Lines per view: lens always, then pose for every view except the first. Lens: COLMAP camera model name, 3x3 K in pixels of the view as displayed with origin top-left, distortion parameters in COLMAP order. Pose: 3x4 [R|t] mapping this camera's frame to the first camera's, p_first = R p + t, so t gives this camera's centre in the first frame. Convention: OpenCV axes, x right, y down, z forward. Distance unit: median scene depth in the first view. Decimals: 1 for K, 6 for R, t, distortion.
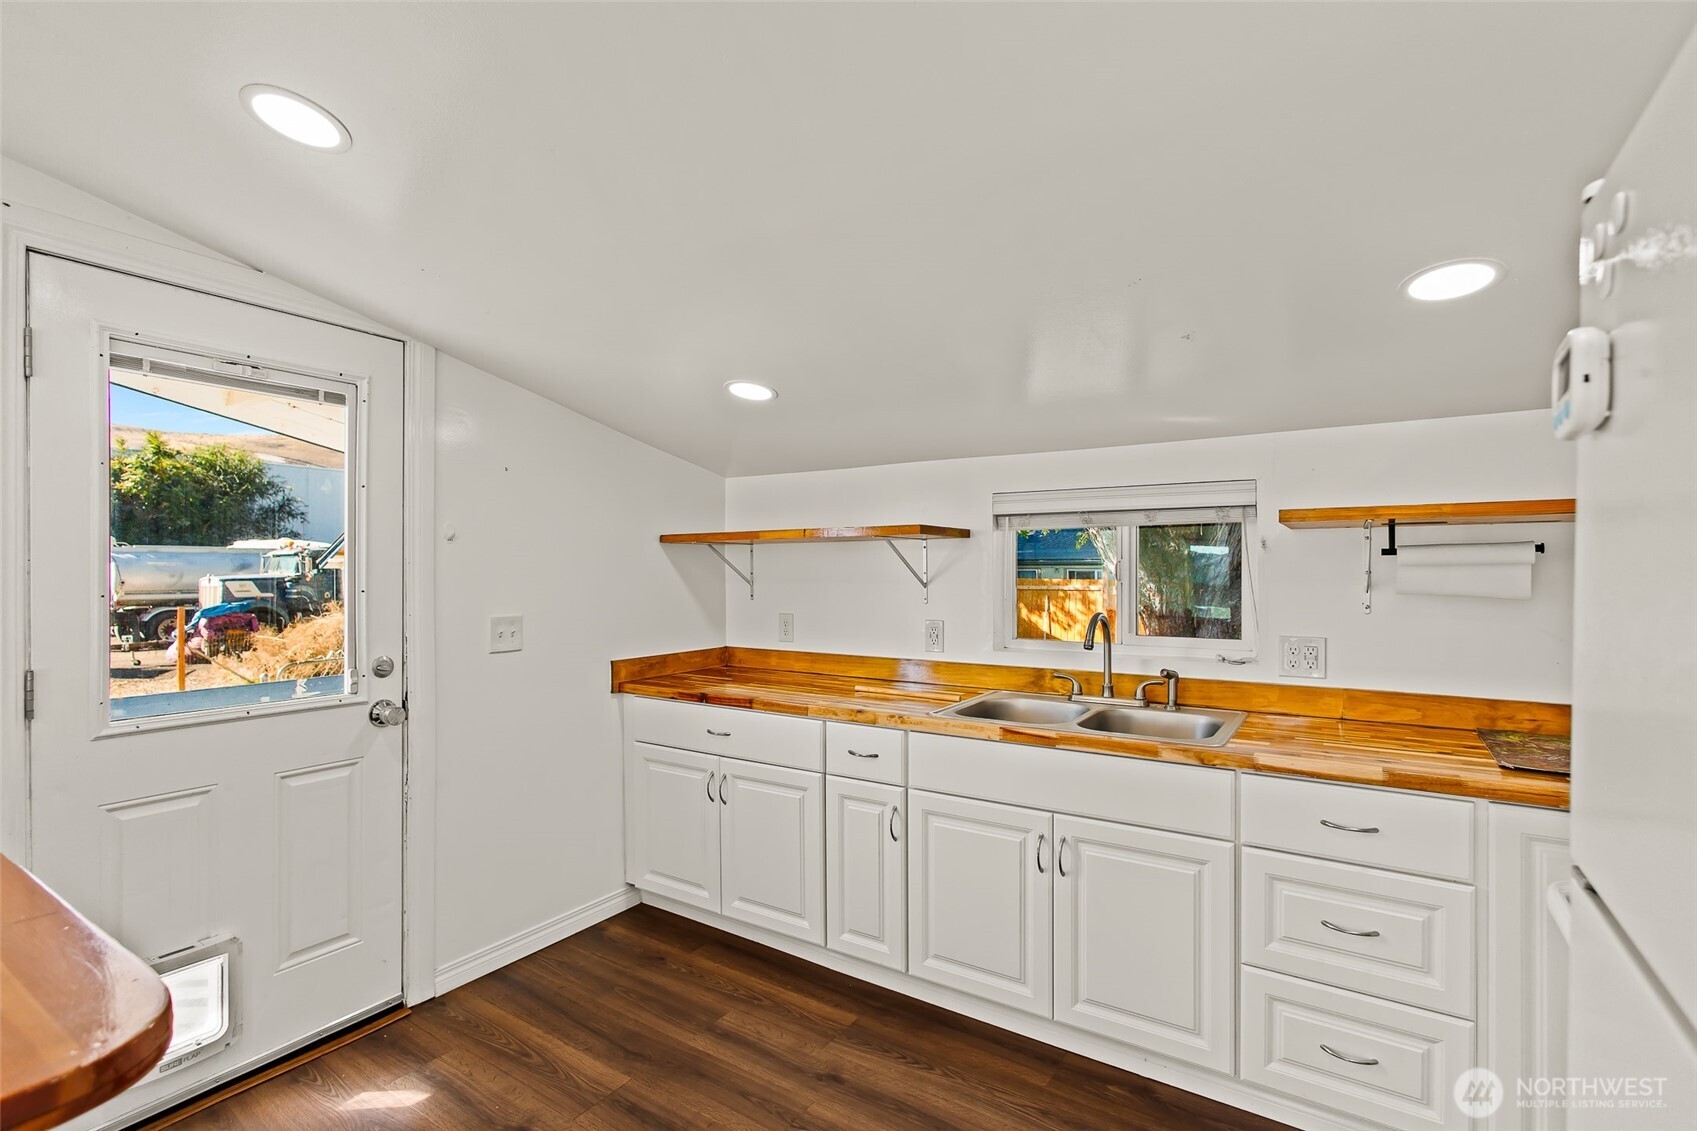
lens RADIAL K [[786.4, 0, 857.4], [0, 786.4, 568.6], [0, 0, 1]] dist [-0.003184, 0.000307]
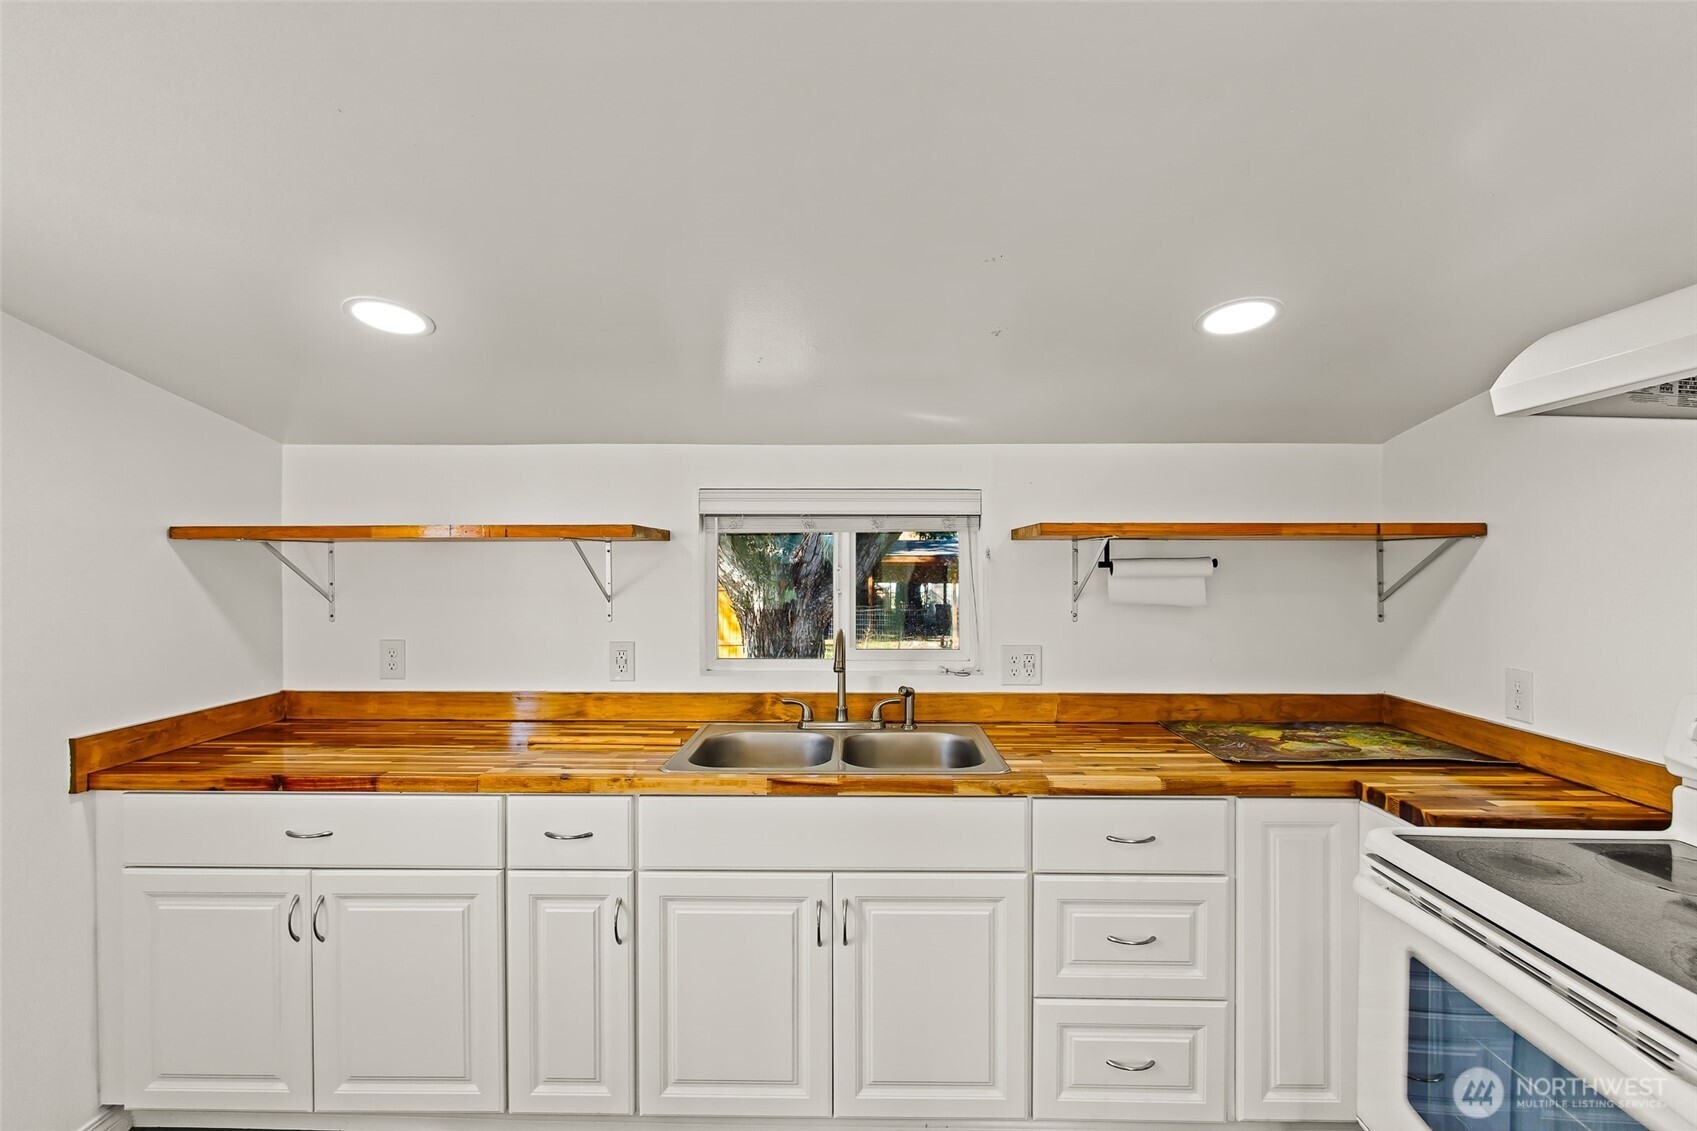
lens RADIAL K [[788.0, 0, 855.9], [0, 788.0, 562.4], [0, 0, 1]] dist [-0.006477, 0.005345]
pose [[0.848891, 0.002685, 0.528562, -0.154437], [-0.002606, 0.999996, -0.000894, -0.019269], [-0.528562, -0.000618, 0.848894, 0.232245]]
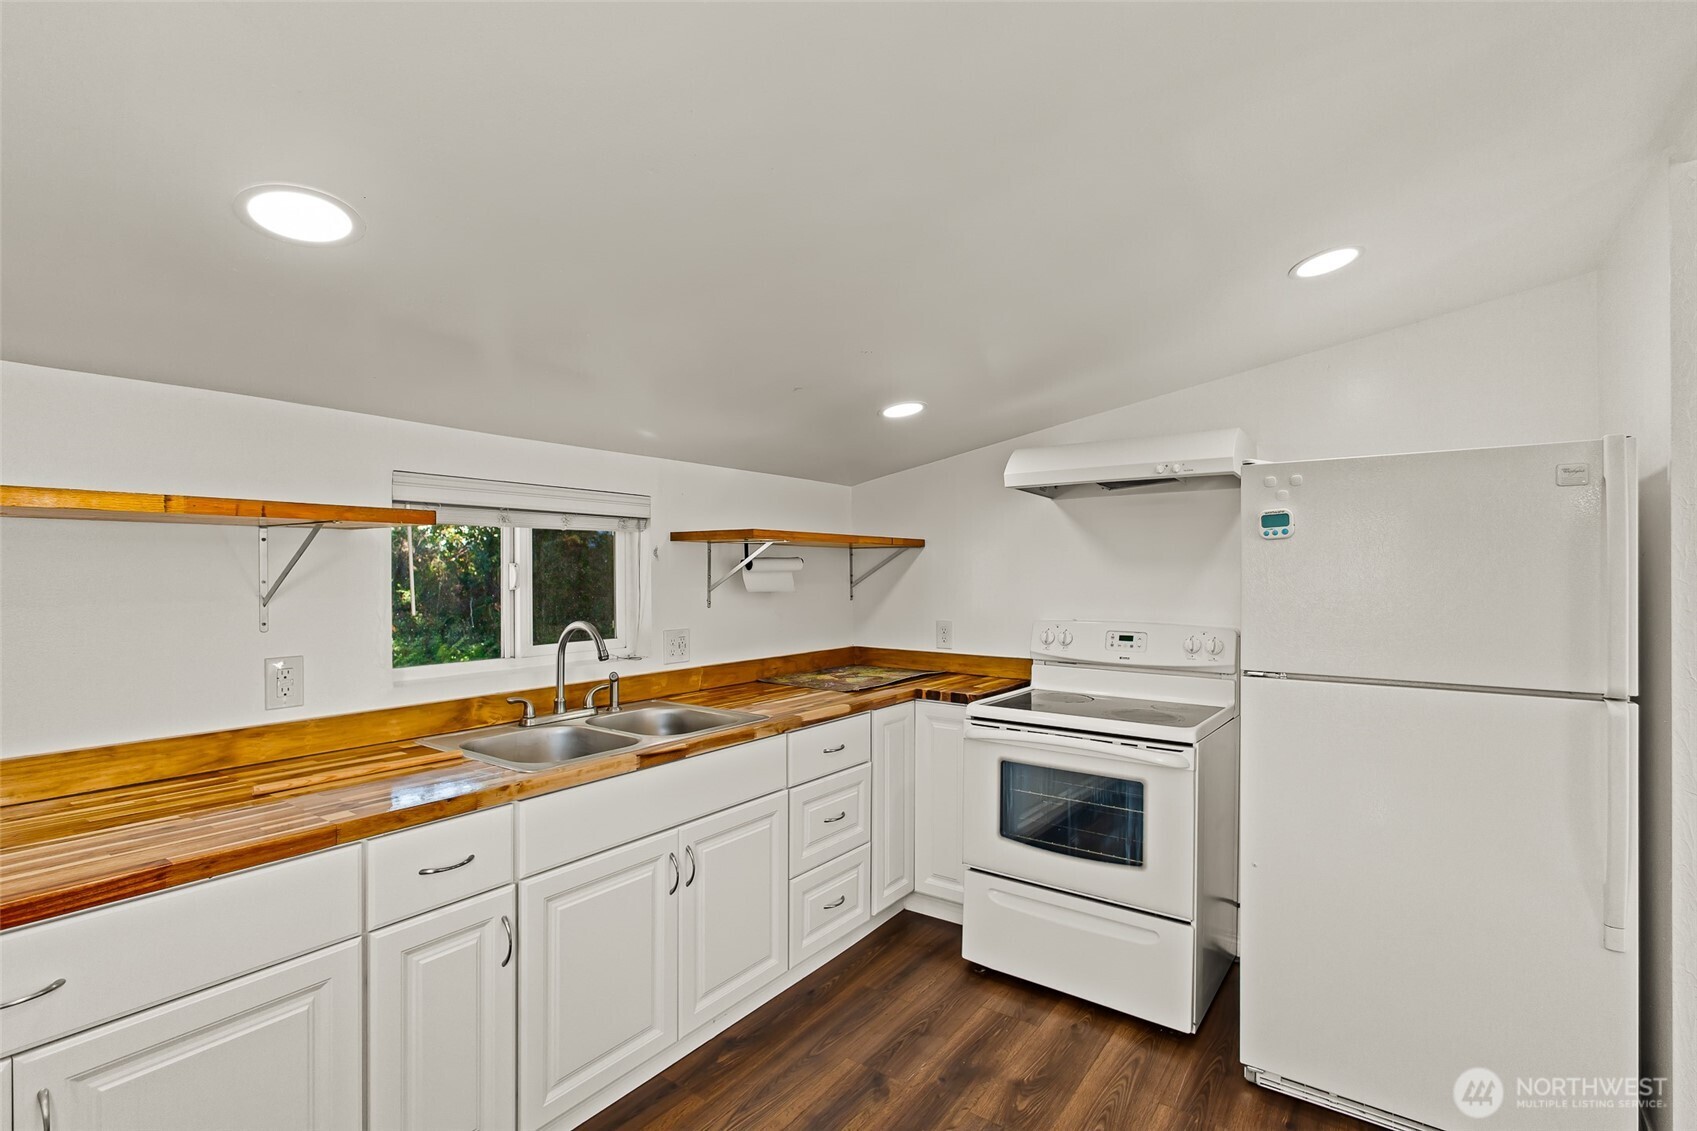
lens RADIAL K [[786.4, 0, 857.4], [0, 786.4, 568.6], [0, 0, 1]] dist [-0.003184, 0.000307]
pose [[0.050609, 0.002415, 0.998716, -0.614963], [-0.003795, 0.999990, -0.002226, -0.005990], [-0.998711, -0.003678, 0.050618, 0.633289]]
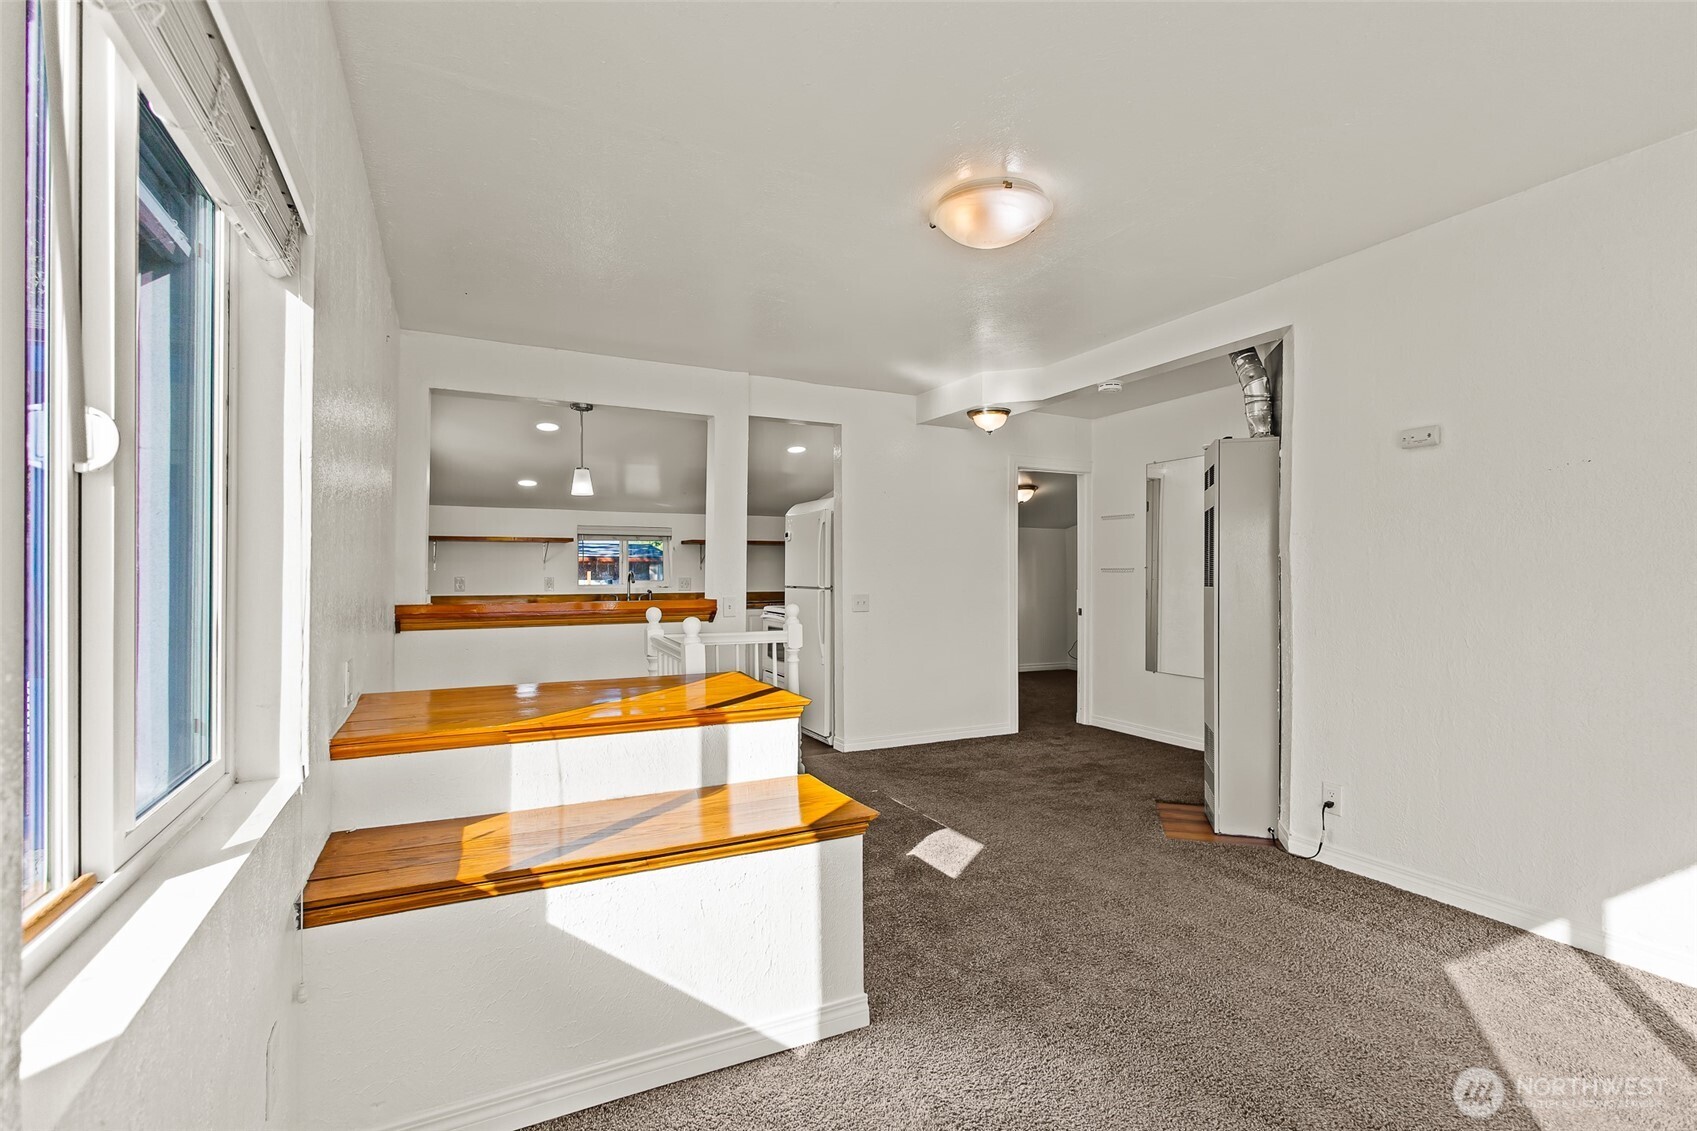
lens RADIAL K [[786.4, 0, 857.4], [0, 786.4, 568.6], [0, 0, 1]] dist [-0.003184, 0.000307]
pose [[0.501534, 0.002769, 0.865134, -1.808477], [-0.001481, 0.999996, -0.002342, 0.053555], [-0.865137, -0.000107, 0.501536, -1.195859]]
